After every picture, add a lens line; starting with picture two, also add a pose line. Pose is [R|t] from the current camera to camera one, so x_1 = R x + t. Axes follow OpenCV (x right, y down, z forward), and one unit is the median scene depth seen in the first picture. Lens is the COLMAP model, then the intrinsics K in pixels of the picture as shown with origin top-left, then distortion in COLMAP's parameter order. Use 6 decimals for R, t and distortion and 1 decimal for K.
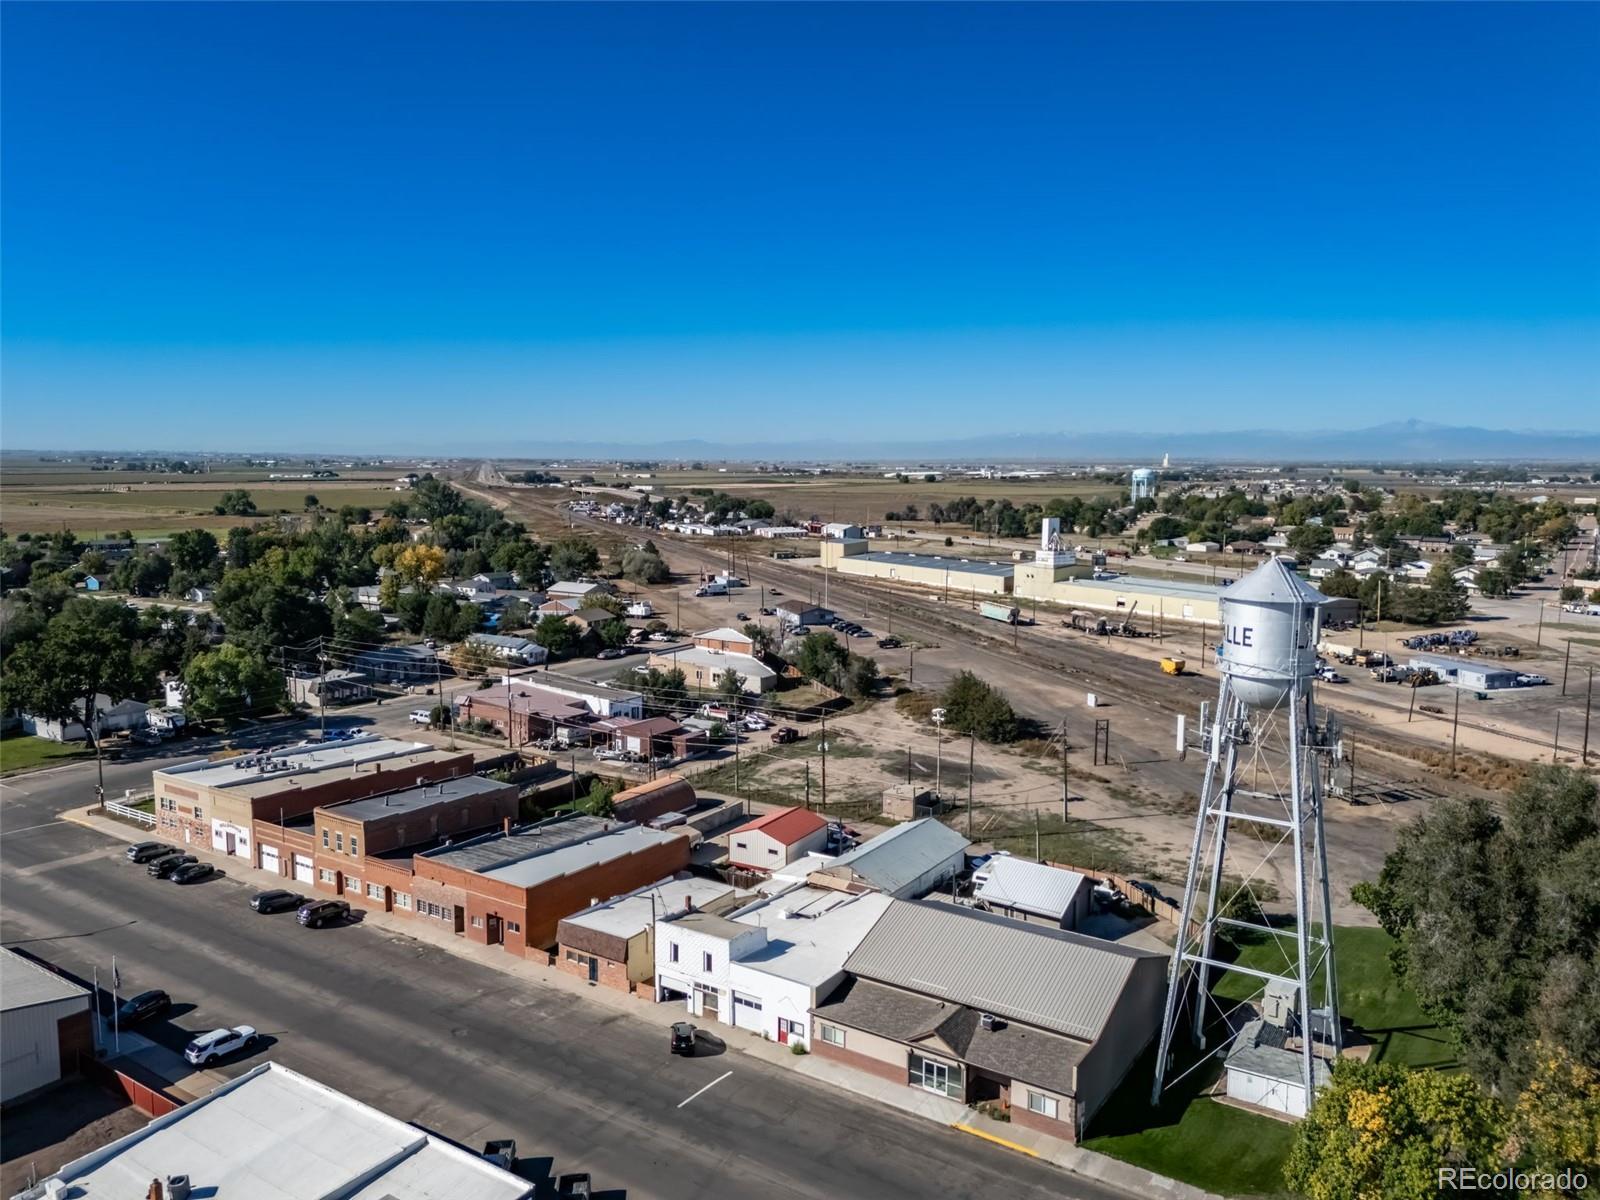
lens RADIAL K [[1170.7, 0, 796.8], [0, 1170.7, 599.3], [0, 0, 1]] dist [0.091462, -0.090869]
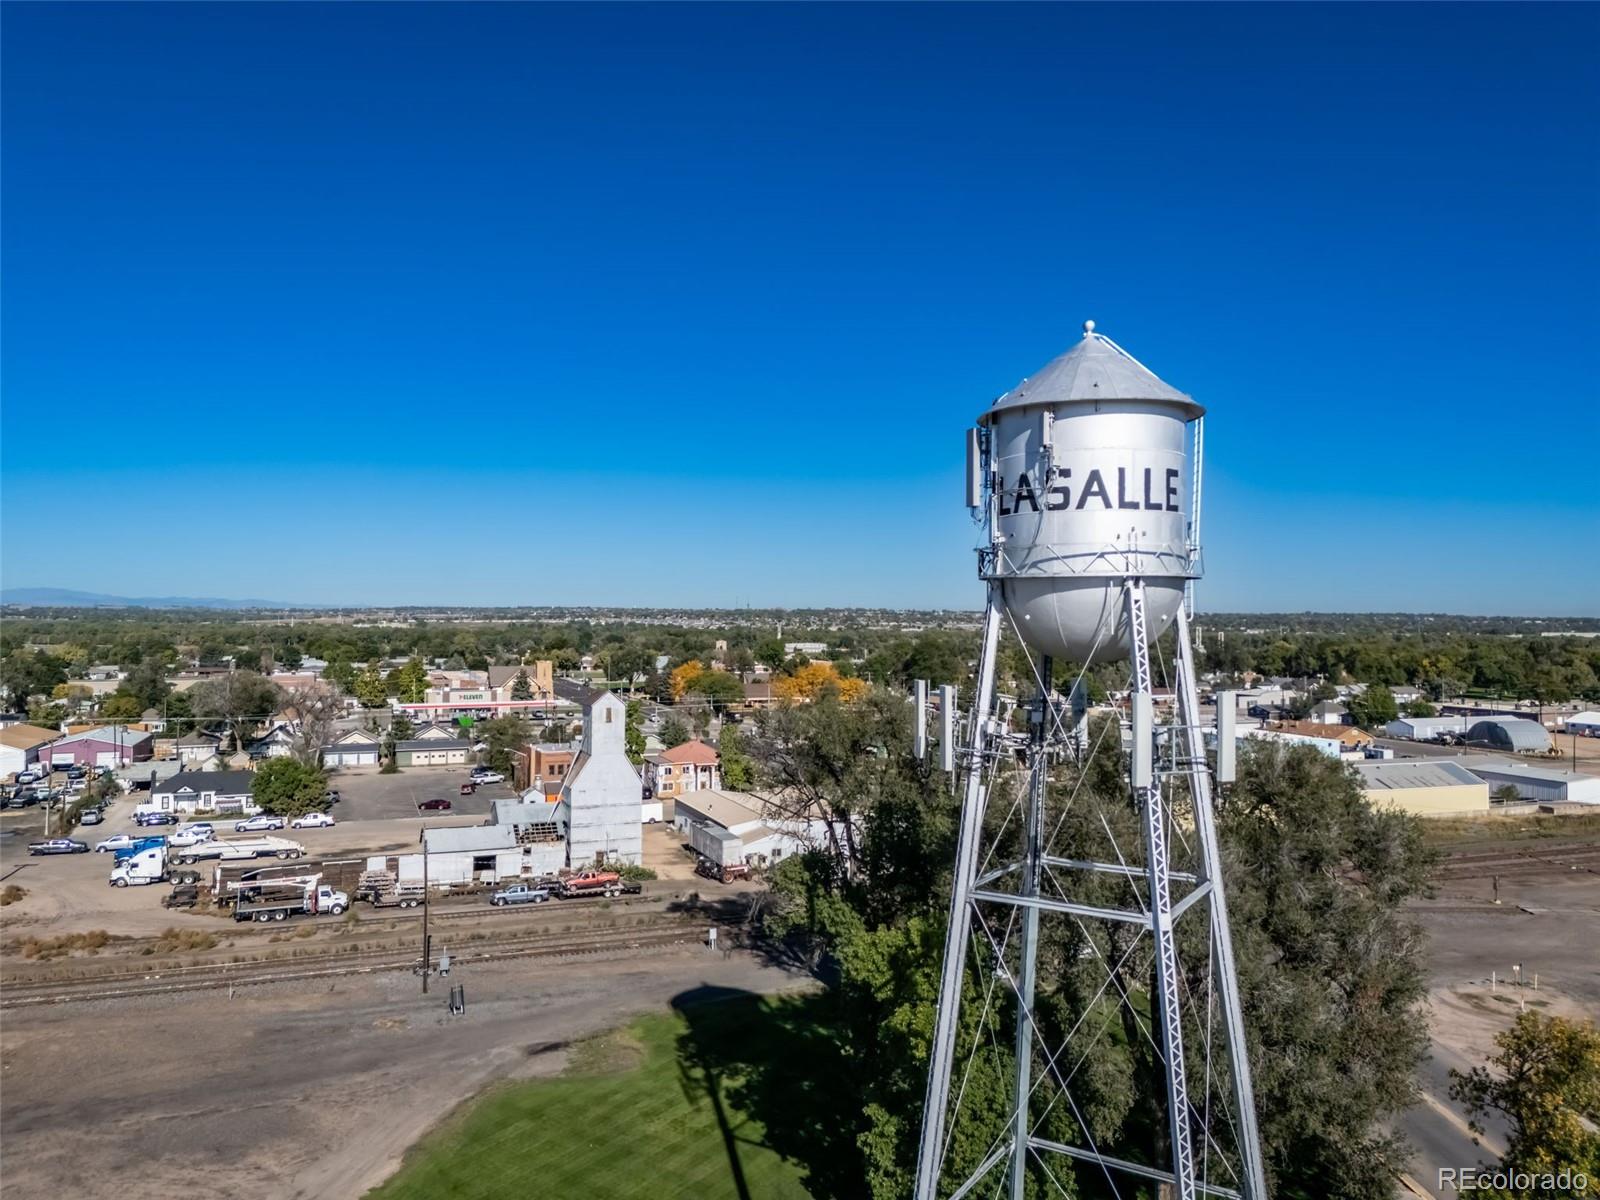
lens RADIAL K [[1170.7, 0, 796.8], [0, 1170.7, 599.3], [0, 0, 1]] dist [0.091462, -0.090869]
pose [[-0.020006, 0.009672, 0.999753, -0.027581], [0.113661, 0.993492, -0.007337, 0.028796], [-0.993318, 0.113486, -0.020976, 0.556079]]
